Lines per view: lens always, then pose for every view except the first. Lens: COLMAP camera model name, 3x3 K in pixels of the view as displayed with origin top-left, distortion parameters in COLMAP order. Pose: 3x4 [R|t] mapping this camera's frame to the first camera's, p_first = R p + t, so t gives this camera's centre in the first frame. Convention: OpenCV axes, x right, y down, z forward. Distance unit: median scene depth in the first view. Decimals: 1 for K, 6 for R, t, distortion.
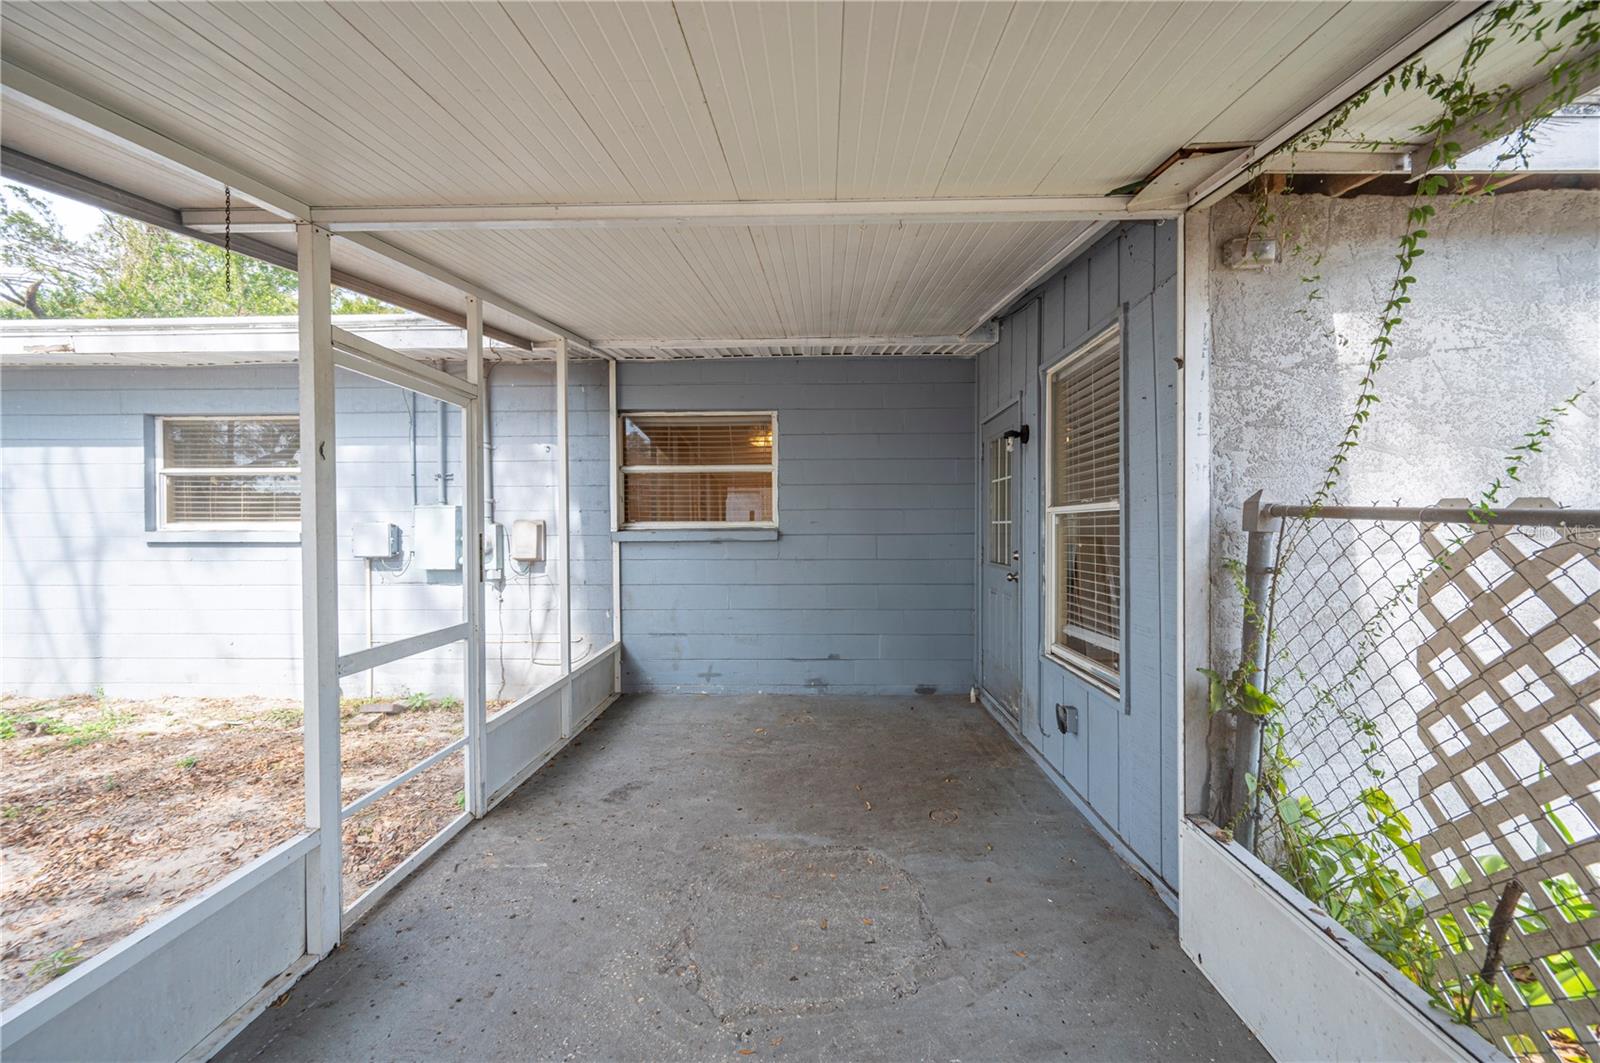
lens RADIAL K [[638.1, 0, 805.3], [0, 638.1, 530.0], [0, 0, 1]] dist [-0.000305, 0.000556]
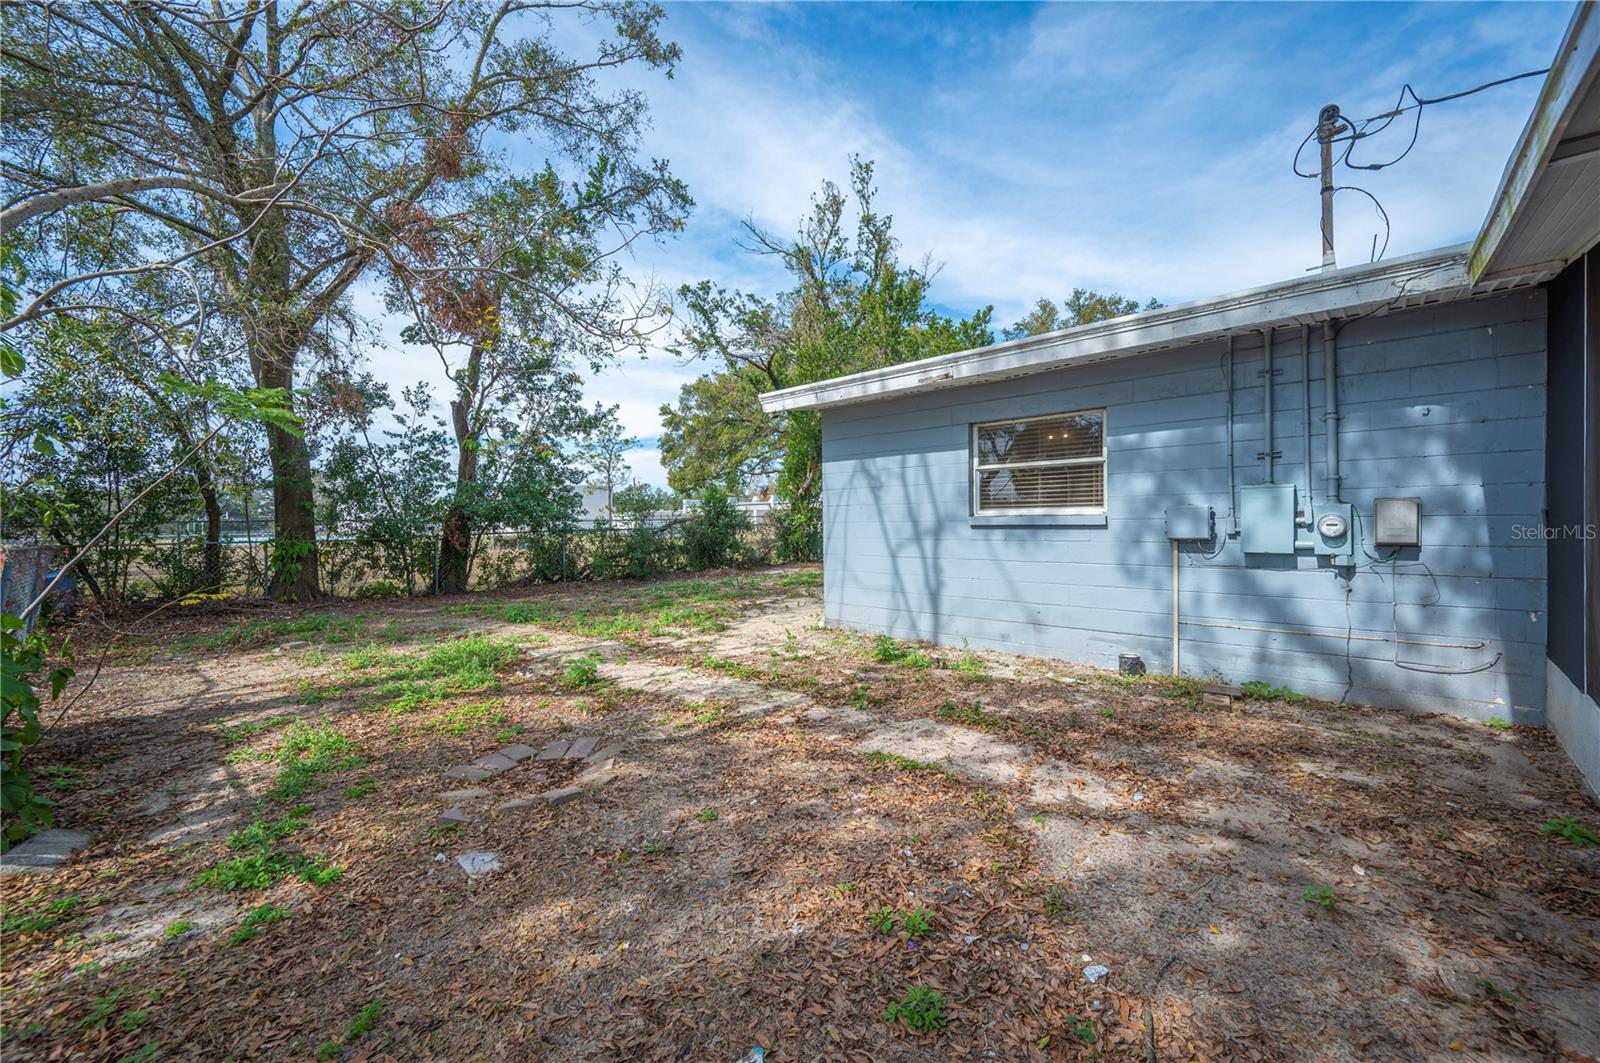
lens RADIAL K [[638.1, 0, 793.2], [0, 638.1, 533.1], [0, 0, 1]] dist [-0.000305, 0.000556]
pose [[0.743541, 0.006131, -0.668662, -0.461706], [0.007345, 0.999823, 0.017335, 0.010739], [0.668650, -0.017801, 0.743364, -0.169142]]
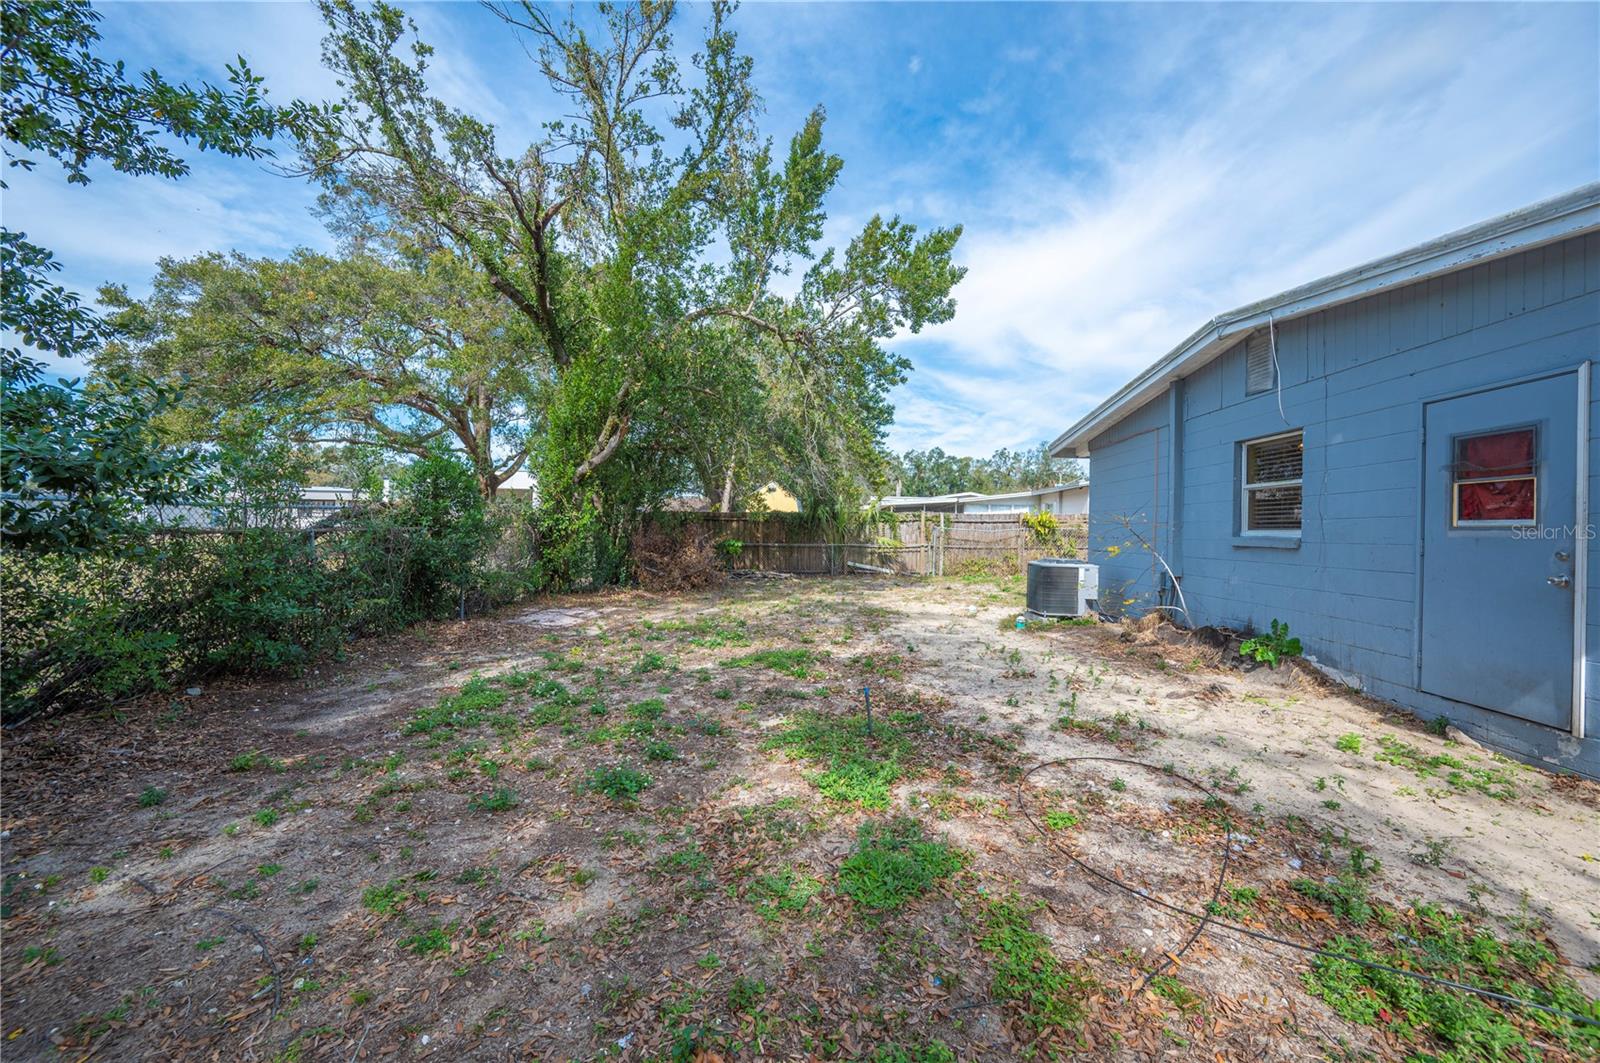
lens RADIAL K [[638.1, 0, 790.5], [0, 638.1, 529.4], [0, 0, 1]] dist [-0.000305, 0.000556]
pose [[0.999368, 0.026248, -0.023986, -2.250571], [-0.026357, 0.999644, -0.004228, 0.014292], [0.023866, 0.004858, 0.999703, 0.599053]]
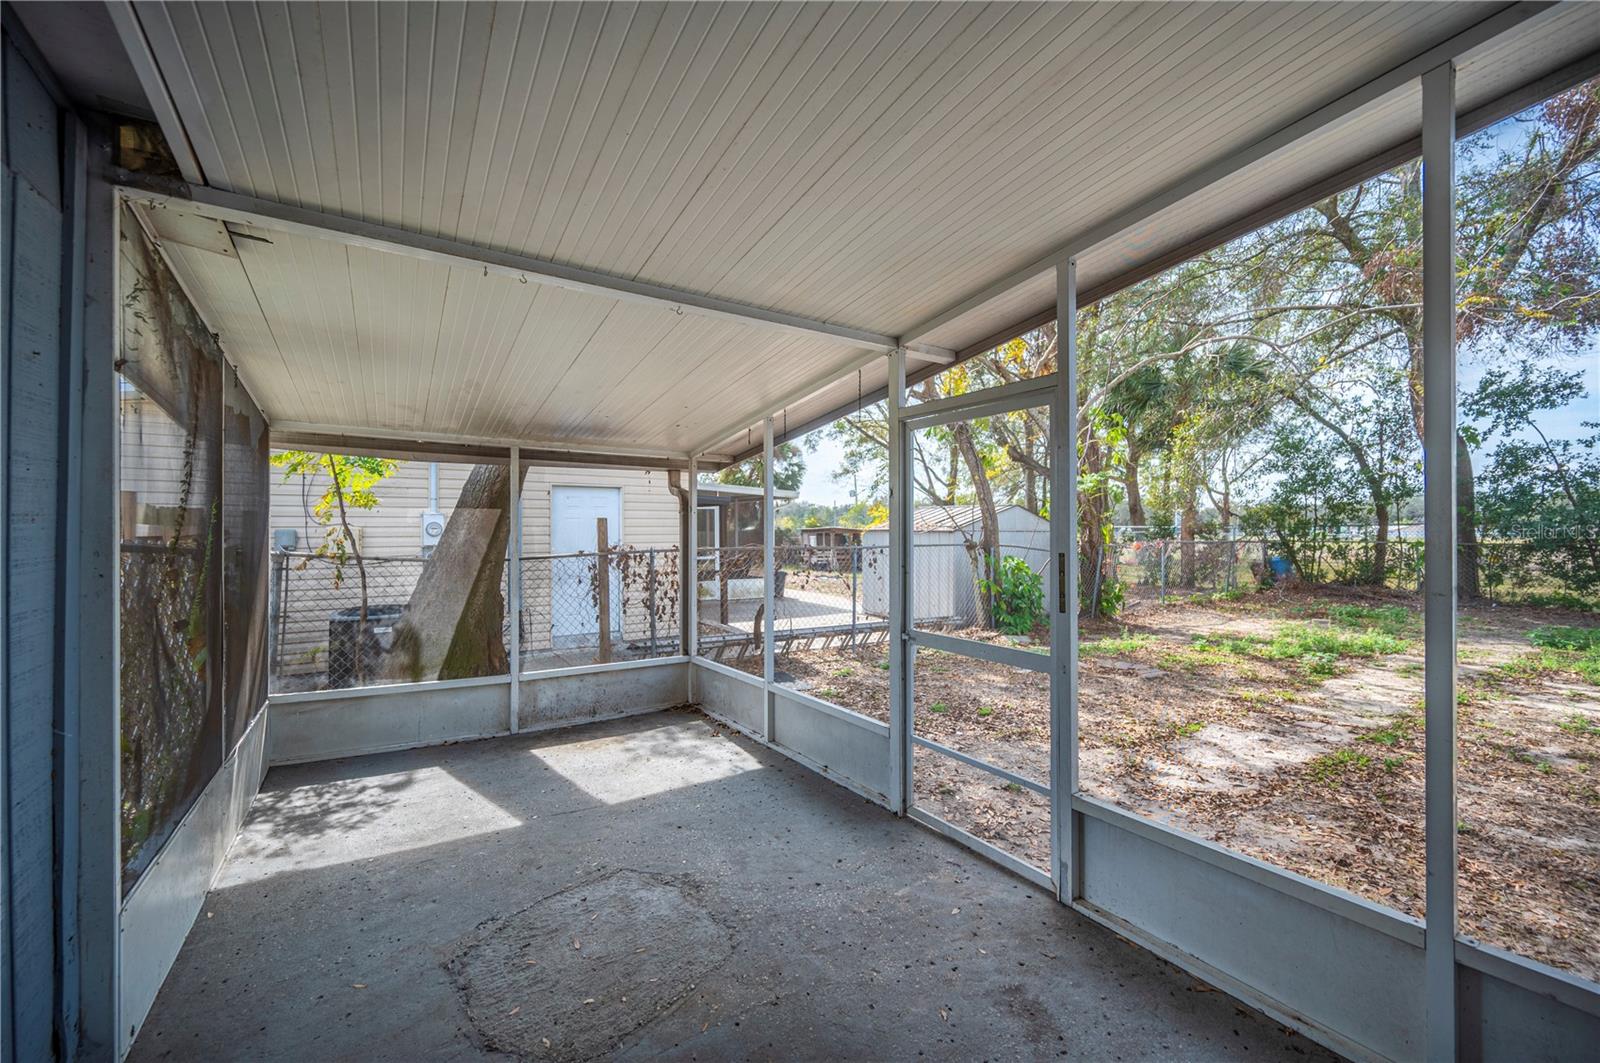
lens RADIAL K [[638.1, 0, 815.4], [0, 638.1, 524.2], [0, 0, 1]] dist [-0.000305, 0.000556]
pose [[-0.808059, 0.005191, -0.589078, 0.135994], [0.004391, 0.999986, 0.002787, -0.024185], [0.589085, -0.000334, -0.808071, 0.868888]]
